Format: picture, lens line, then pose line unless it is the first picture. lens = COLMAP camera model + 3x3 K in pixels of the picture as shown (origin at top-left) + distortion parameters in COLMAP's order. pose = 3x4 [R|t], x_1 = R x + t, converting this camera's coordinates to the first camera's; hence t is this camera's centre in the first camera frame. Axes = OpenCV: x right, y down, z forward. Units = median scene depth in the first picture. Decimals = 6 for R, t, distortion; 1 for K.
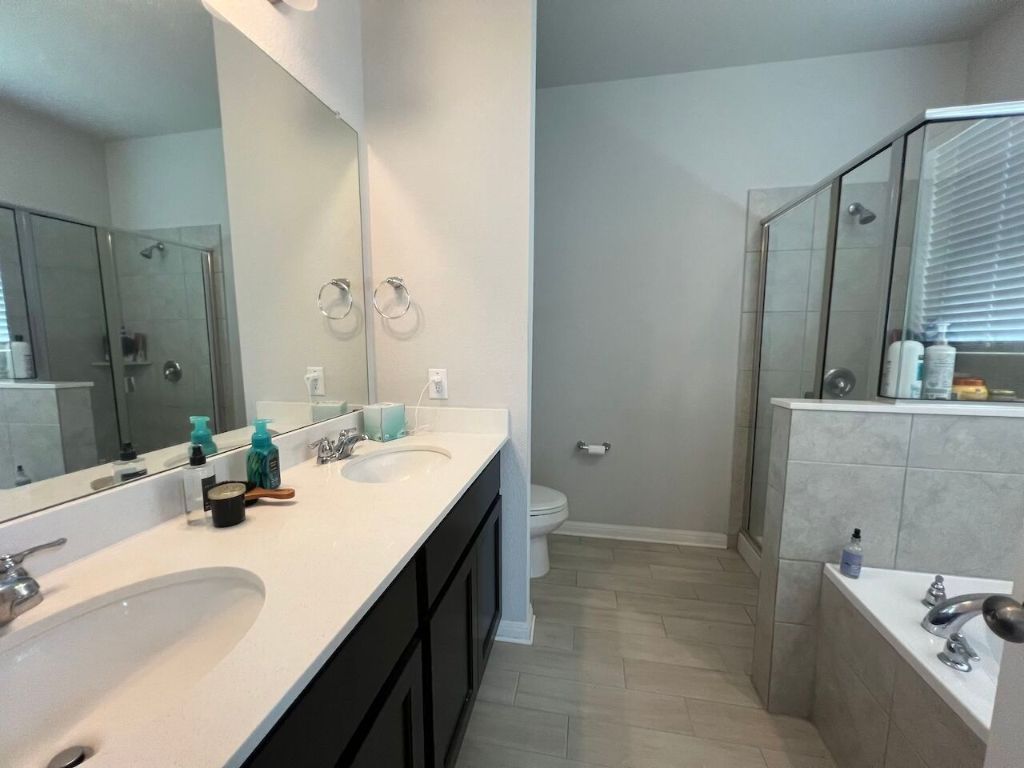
lens RADIAL K [[410.3, 0, 510.5], [0, 410.3, 384.3], [0, 0, 1]] dist [-0.000037, -0.000020]
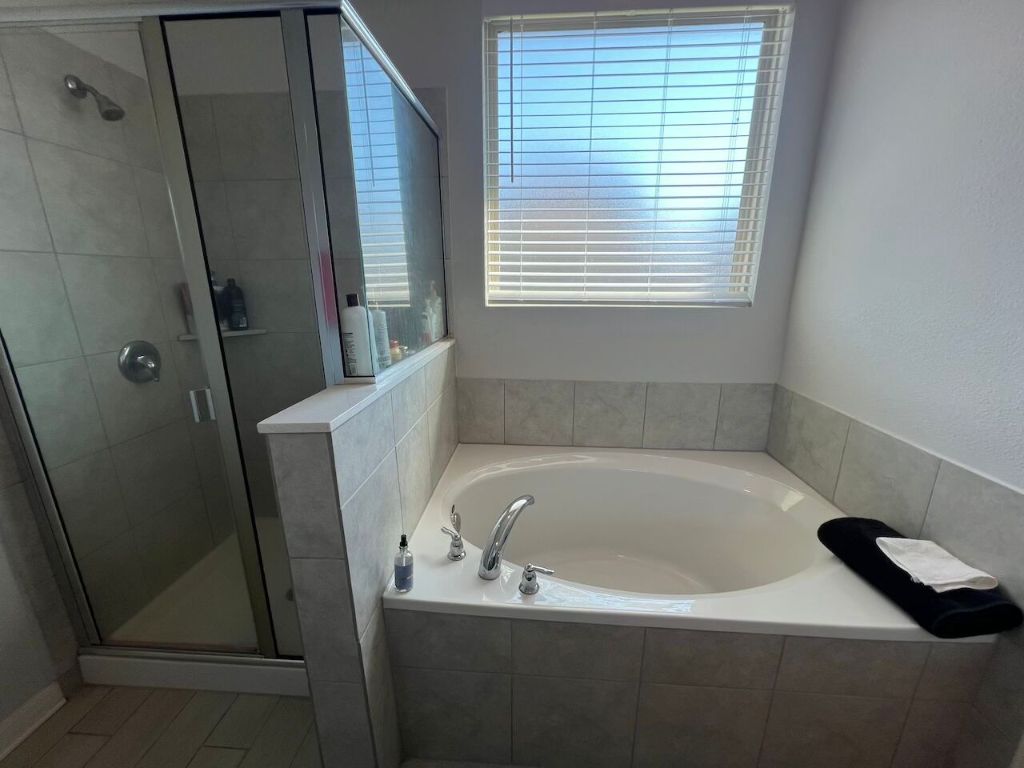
lens RADIAL K [[410.3, 0, 510.5], [0, 410.3, 384.3], [0, 0, 1]] dist [-0.000037, -0.000020]
pose [[-0.123891, -0.253770, 0.959298, 0.070557], [0.117604, 0.956177, 0.268133, -0.120920], [-0.985302, 0.146036, -0.088617, 0.671131]]
